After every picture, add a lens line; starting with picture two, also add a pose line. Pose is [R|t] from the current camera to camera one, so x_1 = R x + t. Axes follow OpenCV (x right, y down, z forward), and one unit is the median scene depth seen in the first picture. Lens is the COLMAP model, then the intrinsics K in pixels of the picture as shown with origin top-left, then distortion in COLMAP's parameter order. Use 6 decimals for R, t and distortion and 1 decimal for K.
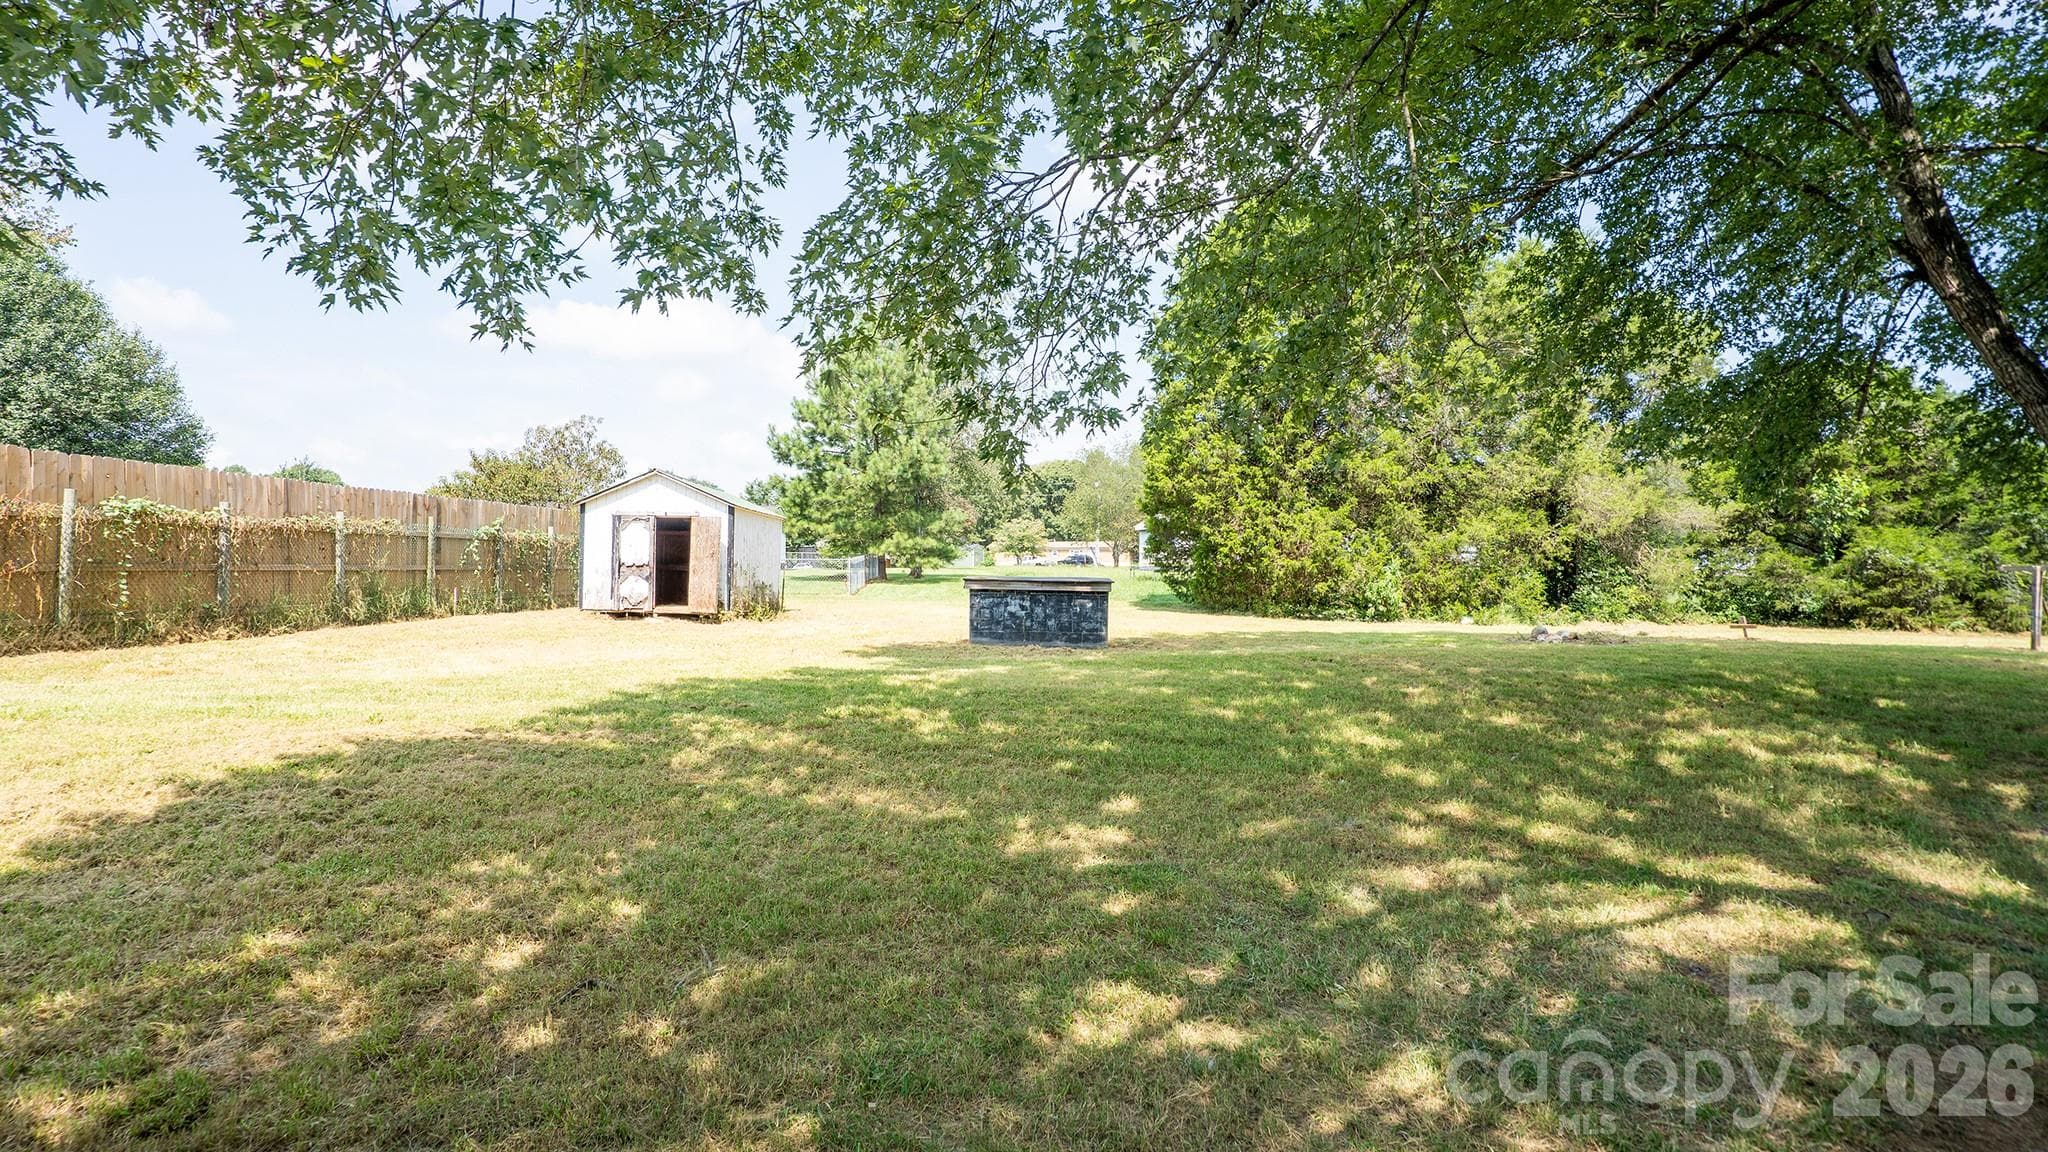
lens RADIAL K [[954.9, 0, 999.8], [0, 954.9, 576.5], [0, 0, 1]] dist [-0.076211, 0.031169]
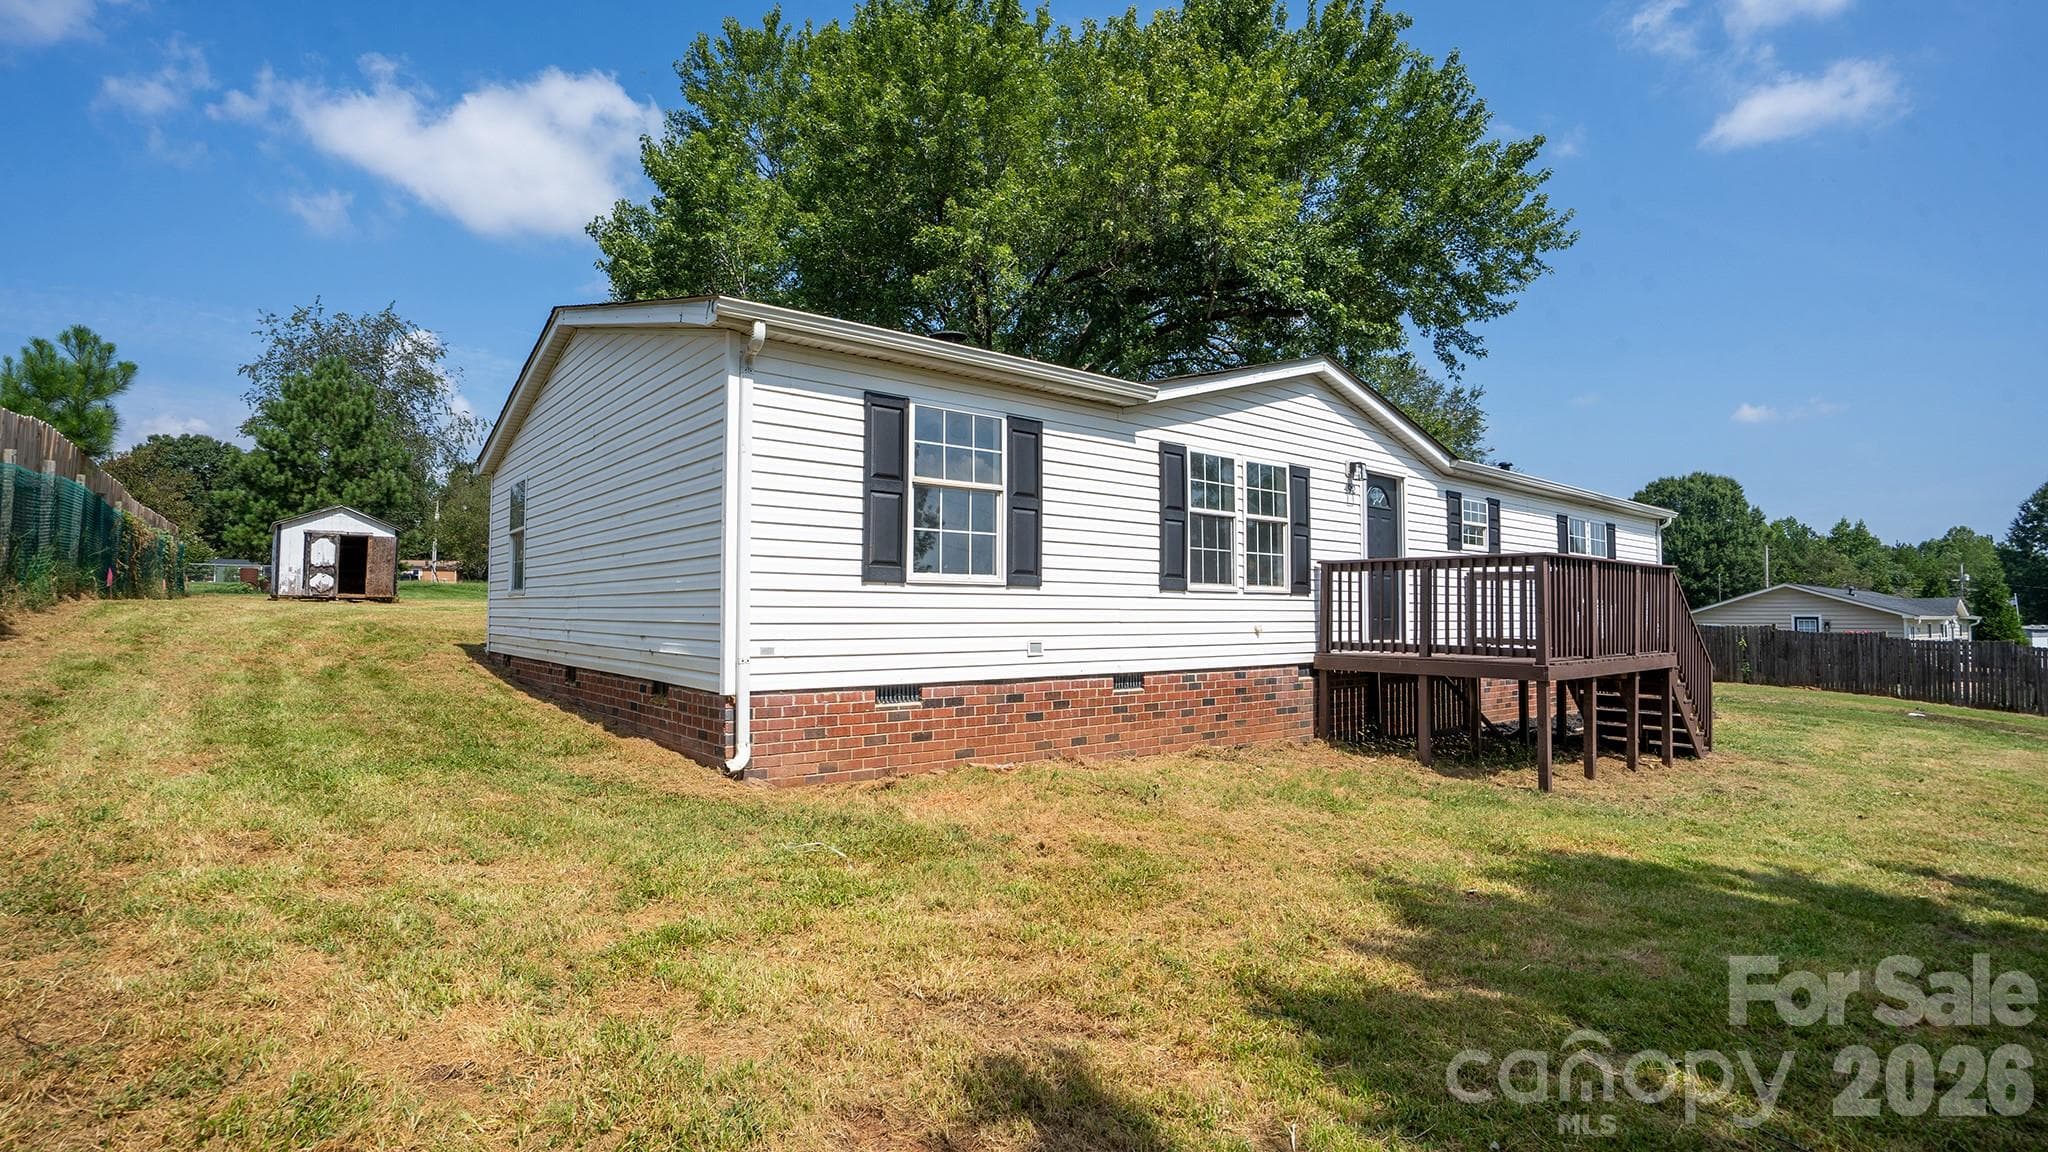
lens RADIAL K [[954.9, 0, 999.8], [0, 954.9, 576.5], [0, 0, 1]] dist [-0.076211, 0.031169]
pose [[0.757989, 0.017080, 0.652044, -0.429022], [0.000691, 0.999636, -0.026988, 0.036283], [-0.652267, 0.020907, 0.757701, -0.668752]]
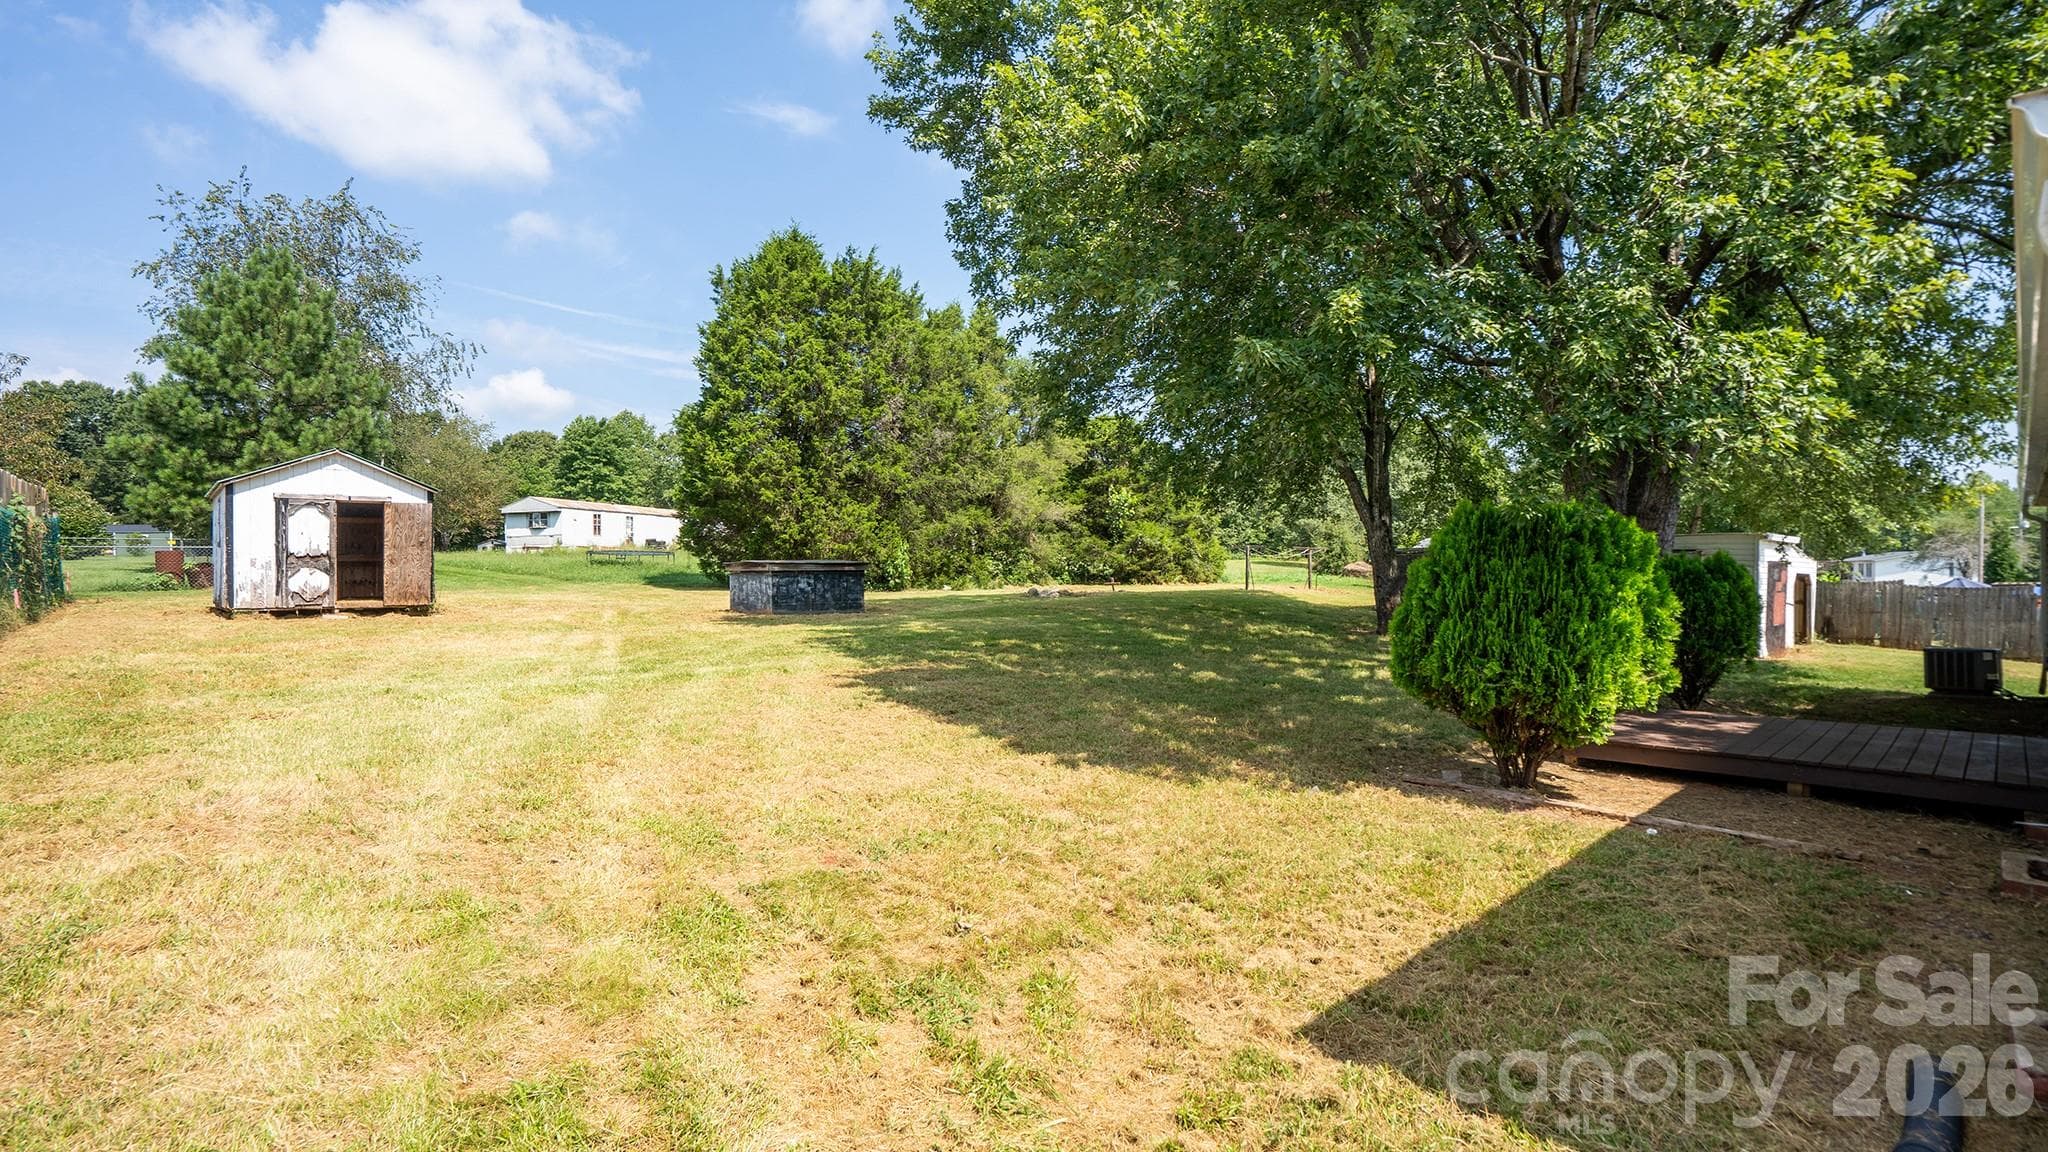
lens RADIAL K [[954.9, 0, 999.8], [0, 954.9, 576.5], [0, 0, 1]] dist [-0.076211, 0.031169]
pose [[0.716526, -0.028785, 0.696966, -0.426391], [0.014907, 0.999552, 0.025956, -0.004365], [-0.697401, -0.008208, 0.716634, -0.054730]]
